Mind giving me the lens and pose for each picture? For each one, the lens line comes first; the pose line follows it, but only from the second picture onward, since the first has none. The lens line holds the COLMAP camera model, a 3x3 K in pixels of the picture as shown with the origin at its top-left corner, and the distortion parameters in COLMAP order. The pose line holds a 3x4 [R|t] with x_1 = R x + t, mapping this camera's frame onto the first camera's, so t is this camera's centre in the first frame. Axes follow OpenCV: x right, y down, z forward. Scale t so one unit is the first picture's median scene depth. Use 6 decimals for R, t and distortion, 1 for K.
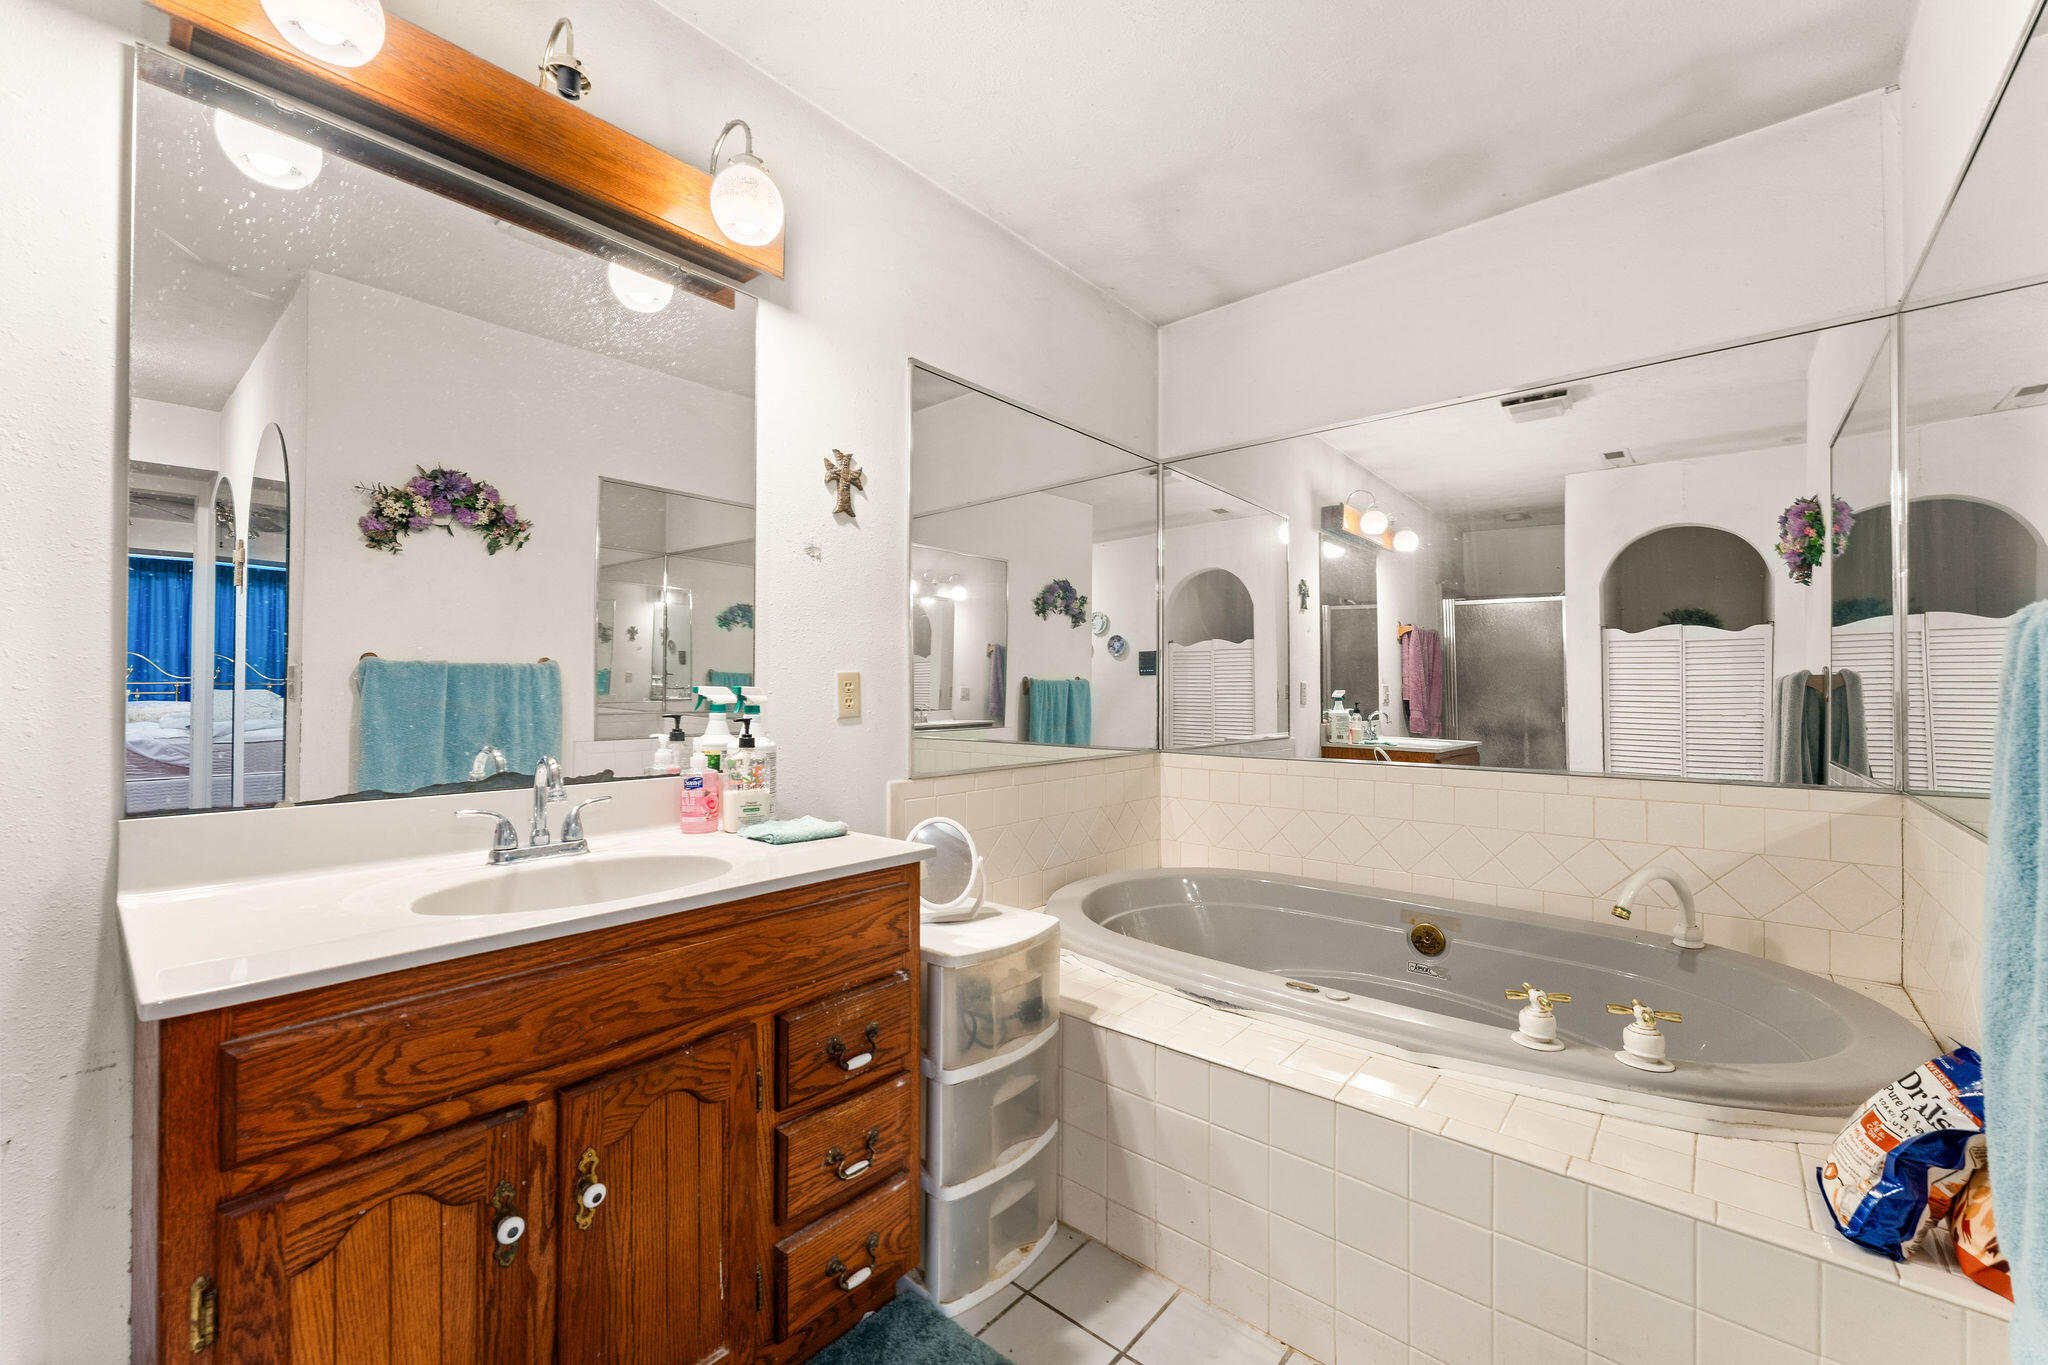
lens RADIAL K [[814.0, 0, 1028.9], [0, 814.0, 684.4], [0, 0, 1]] dist [-0.002034, -0.000347]
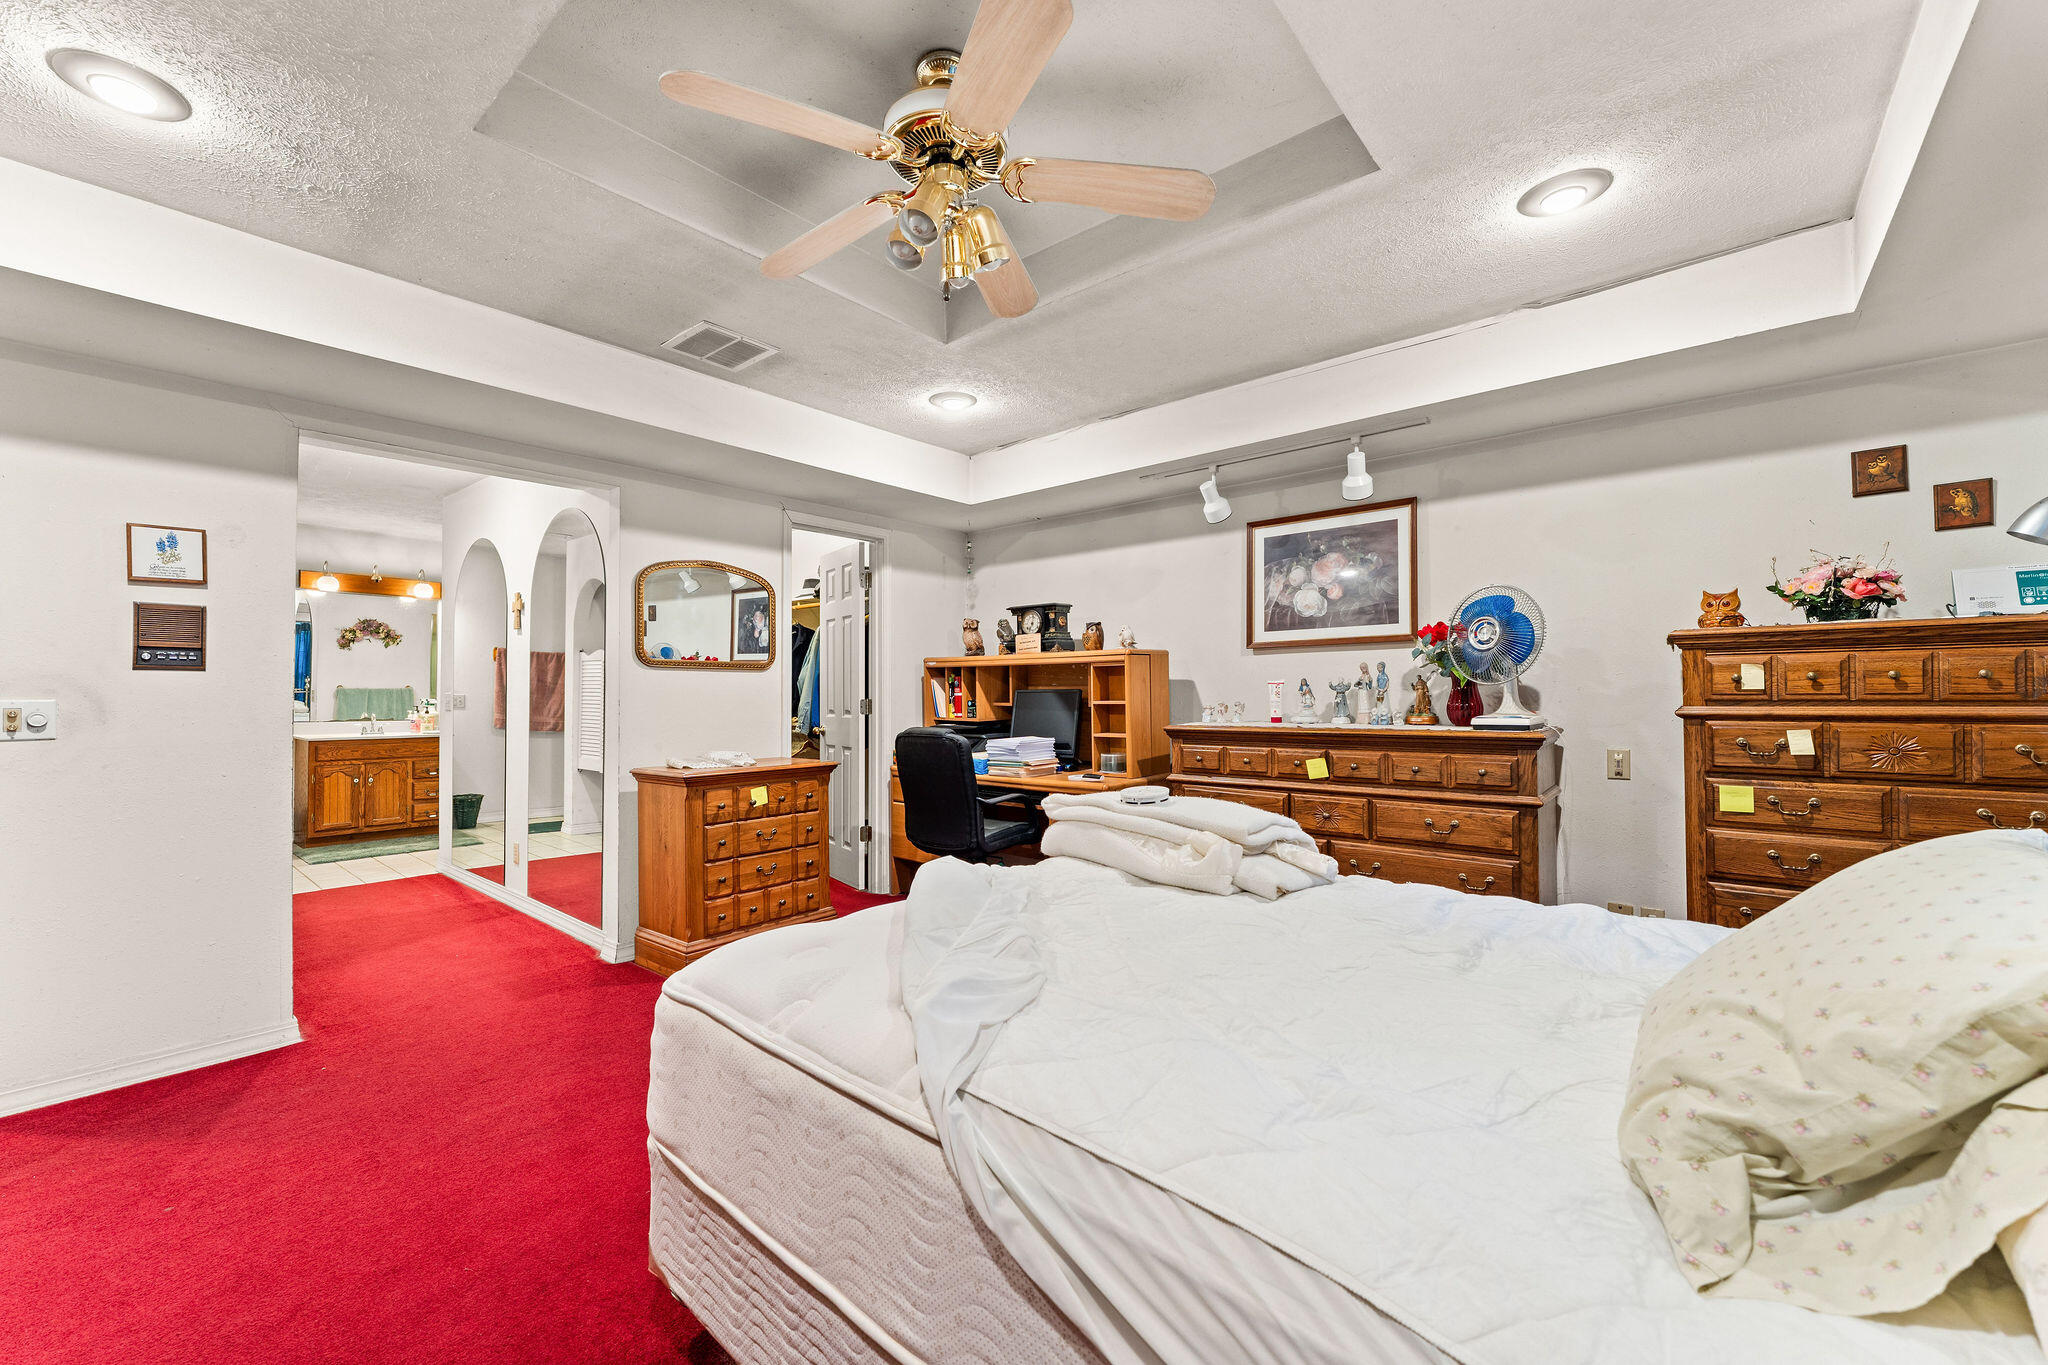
lens RADIAL K [[814.0, 0, 1016.2], [0, 814.0, 685.2], [0, 0, 1]] dist [-0.002034, -0.000347]
pose [[1.000000, 0.000787, 0.000510, 1.561109], [-0.000785, 0.999996, -0.002658, -0.033141], [-0.000513, 0.002658, 0.999996, -1.856229]]
